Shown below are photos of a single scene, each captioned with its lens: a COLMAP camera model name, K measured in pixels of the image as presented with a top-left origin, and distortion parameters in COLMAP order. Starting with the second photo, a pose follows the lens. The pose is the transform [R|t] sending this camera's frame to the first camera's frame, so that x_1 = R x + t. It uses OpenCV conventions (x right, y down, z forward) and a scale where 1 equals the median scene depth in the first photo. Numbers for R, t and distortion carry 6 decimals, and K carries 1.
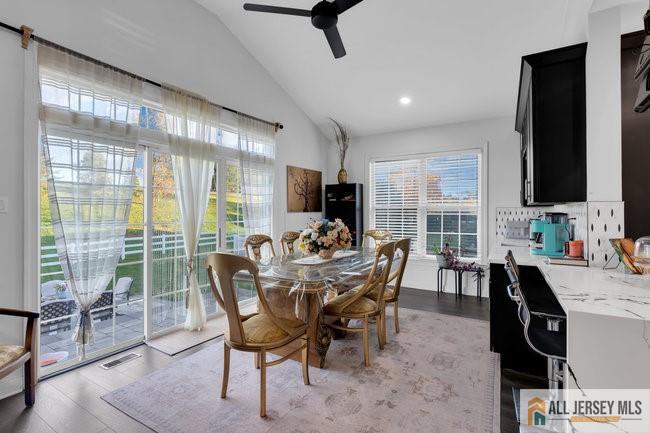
lens RADIAL K [[294.9, 0, 324.4], [0, 294.9, 215.2], [0, 0, 1]] dist [0.000847, 0.000703]
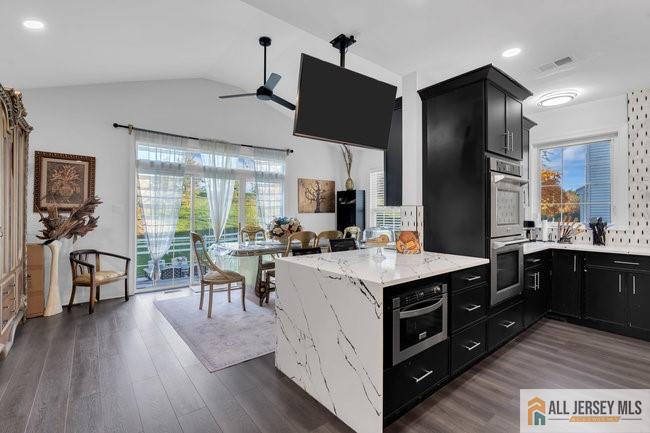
lens RADIAL K [[294.9, 0, 340.1], [0, 294.9, 215.4], [0, 0, 1]] dist [0.000847, 0.000703]
pose [[0.942387, 0.008672, -0.334412, 0.710704], [-0.010016, 0.999947, -0.002295, 0.004712], [0.334374, 0.005512, 0.942424, -0.309409]]
